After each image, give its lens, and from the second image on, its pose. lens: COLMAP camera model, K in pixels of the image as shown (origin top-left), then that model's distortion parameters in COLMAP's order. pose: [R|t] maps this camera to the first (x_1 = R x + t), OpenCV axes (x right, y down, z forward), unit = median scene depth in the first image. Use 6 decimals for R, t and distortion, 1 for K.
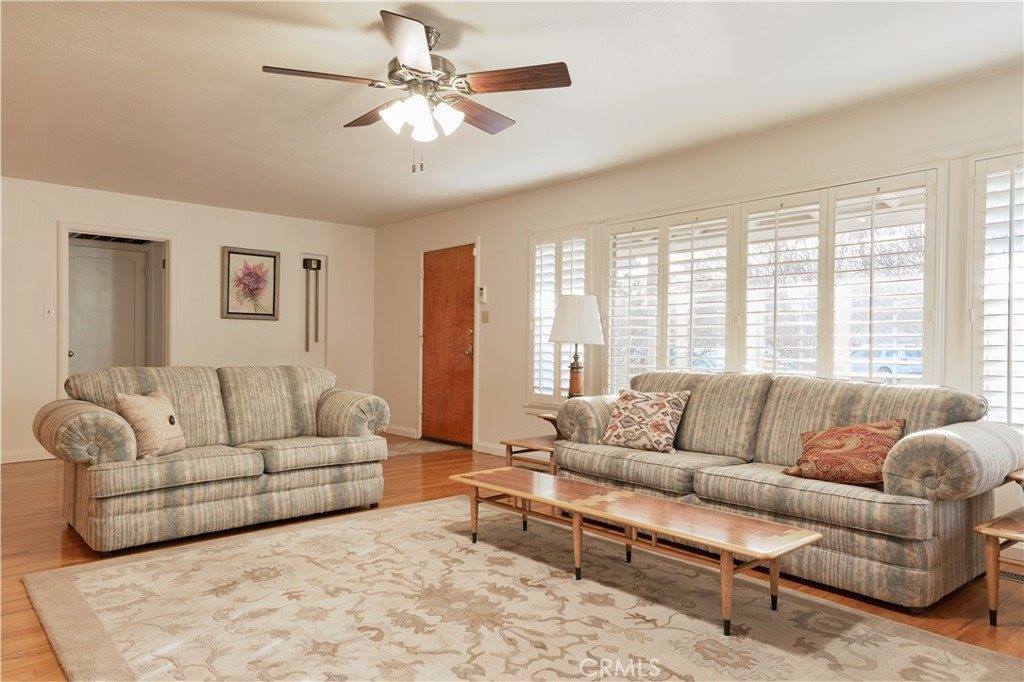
lens RADIAL K [[695.2, 0, 512.0], [0, 695.2, 346.7], [0, 0, 1]] dist [0.018241, 0.020981]
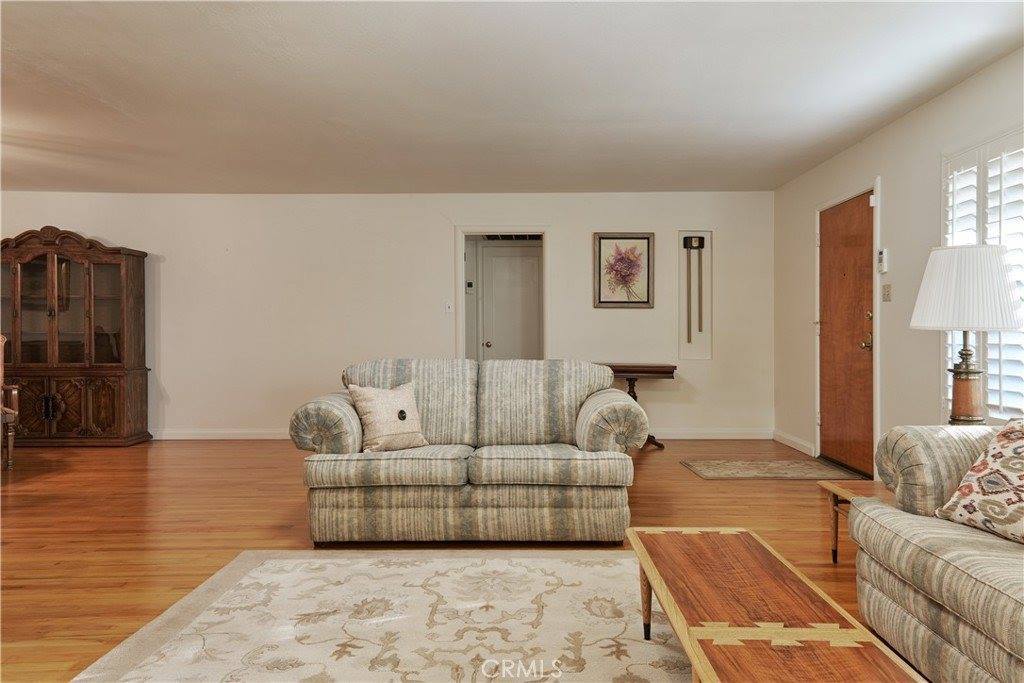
lens RADIAL K [[695.2, 0, 512.0], [0, 695.2, 341.0], [0, 0, 1]] dist [0.018241, 0.020981]
pose [[0.732288, -0.000940, -0.680994, 0.256859], [0.005336, 0.999976, 0.004357, -0.000182], [0.680974, -0.006824, 0.732276, 0.377262]]
